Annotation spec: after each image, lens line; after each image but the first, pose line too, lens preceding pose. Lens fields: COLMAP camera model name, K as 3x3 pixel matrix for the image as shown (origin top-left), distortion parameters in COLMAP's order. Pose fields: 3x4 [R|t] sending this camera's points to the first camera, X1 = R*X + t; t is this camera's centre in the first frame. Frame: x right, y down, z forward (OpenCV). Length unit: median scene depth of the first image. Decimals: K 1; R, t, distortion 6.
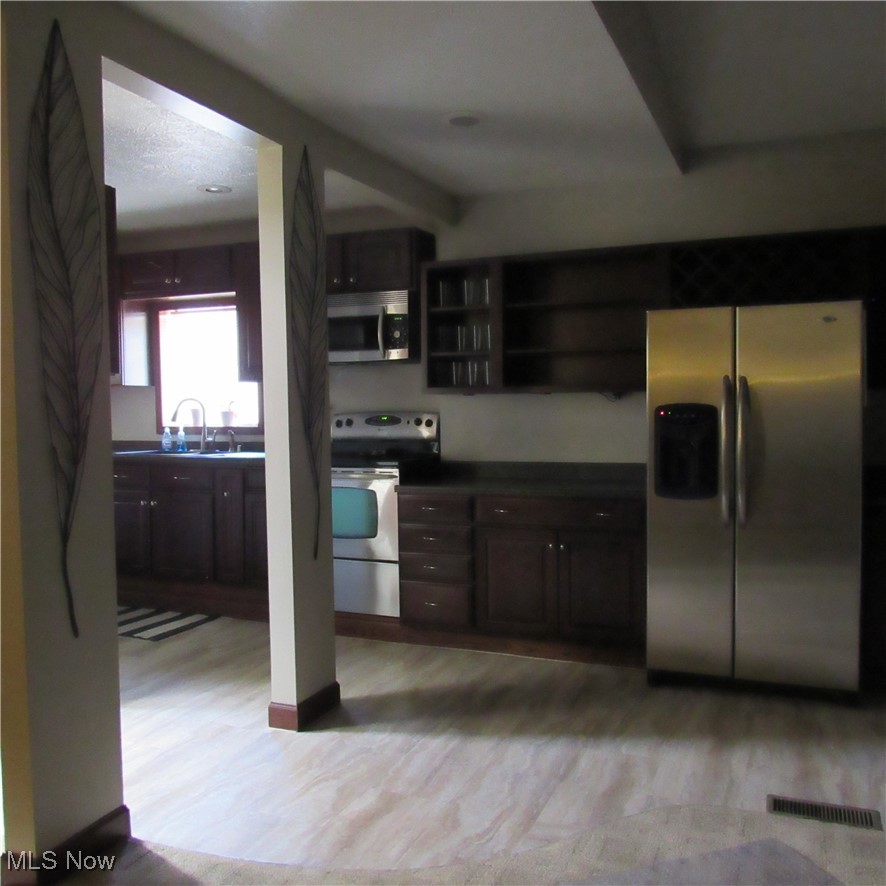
lens RADIAL K [[847.7, 0, 443.0], [0, 847.7, 443.0], [0, 0, 1]] dist [-0.006827, 0.002478]
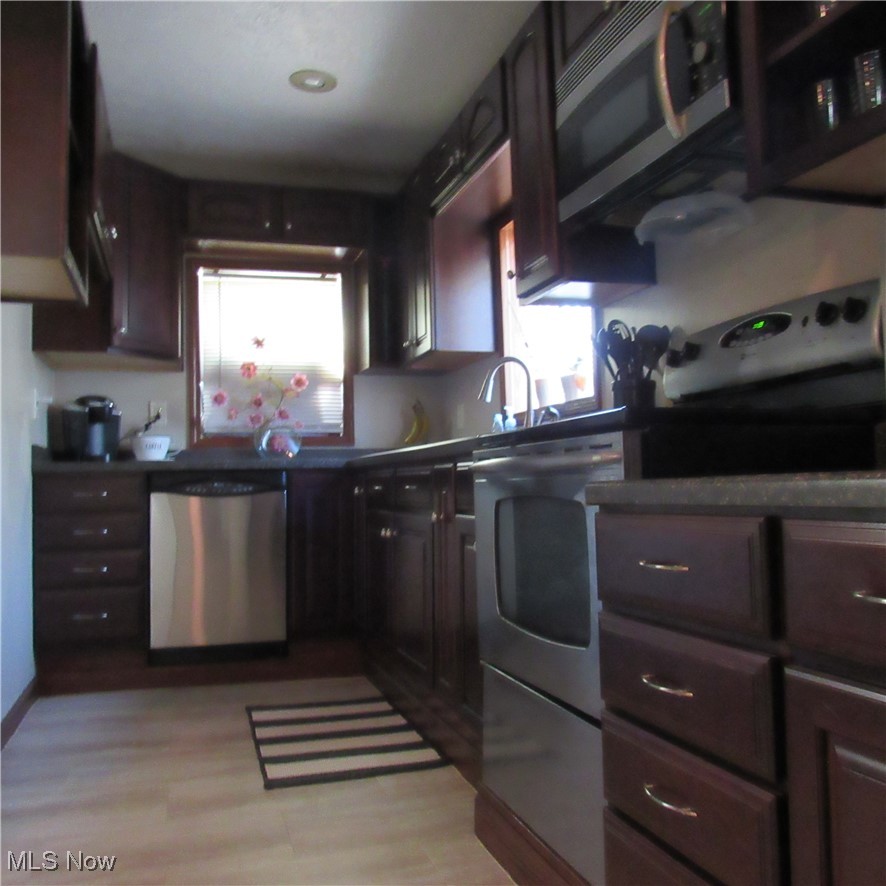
lens RADIAL K [[847.7, 0, 443.0], [0, 847.7, 443.0], [0, 0, 1]] dist [-0.006827, 0.002478]
pose [[0.645928, -0.041825, -0.762252, 0.173812], [-0.014126, 0.997672, -0.066713, 0.069939], [0.763267, 0.053860, 0.643834, 0.939325]]
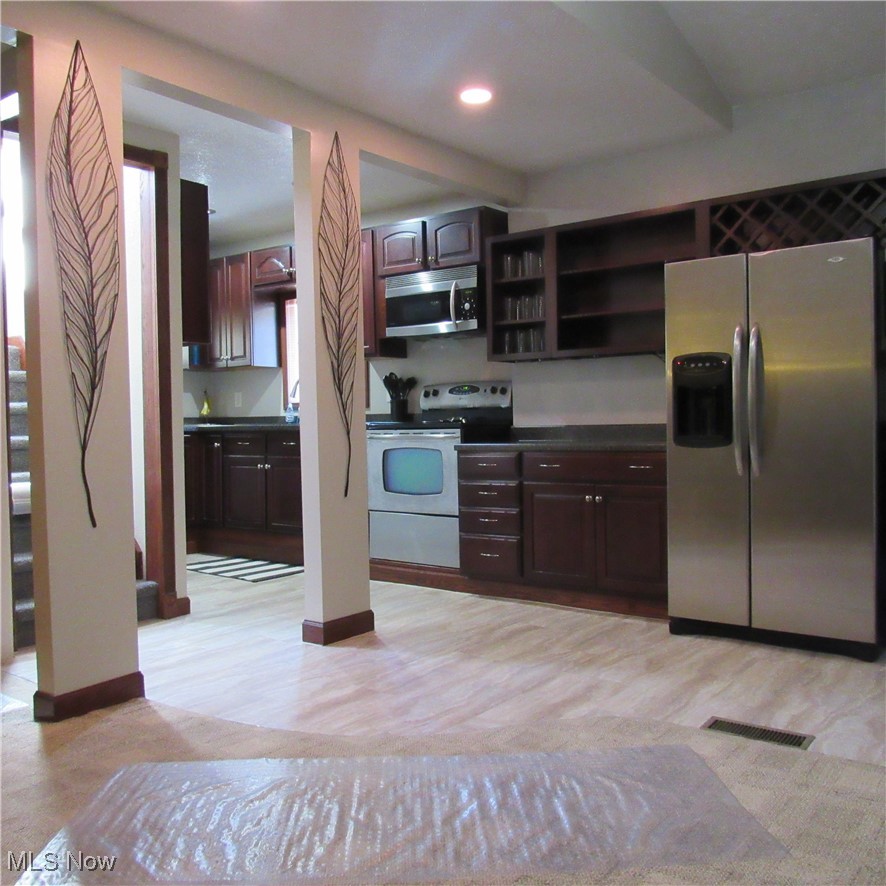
lens RADIAL K [[847.7, 0, 443.0], [0, 847.7, 443.0], [0, 0, 1]] dist [-0.006827, 0.002478]
pose [[0.967567, 0.000024, -0.252614, 0.247169], [-0.002838, 0.999938, -0.010775, 0.073746], [0.252598, 0.011143, 0.967507, -0.056299]]
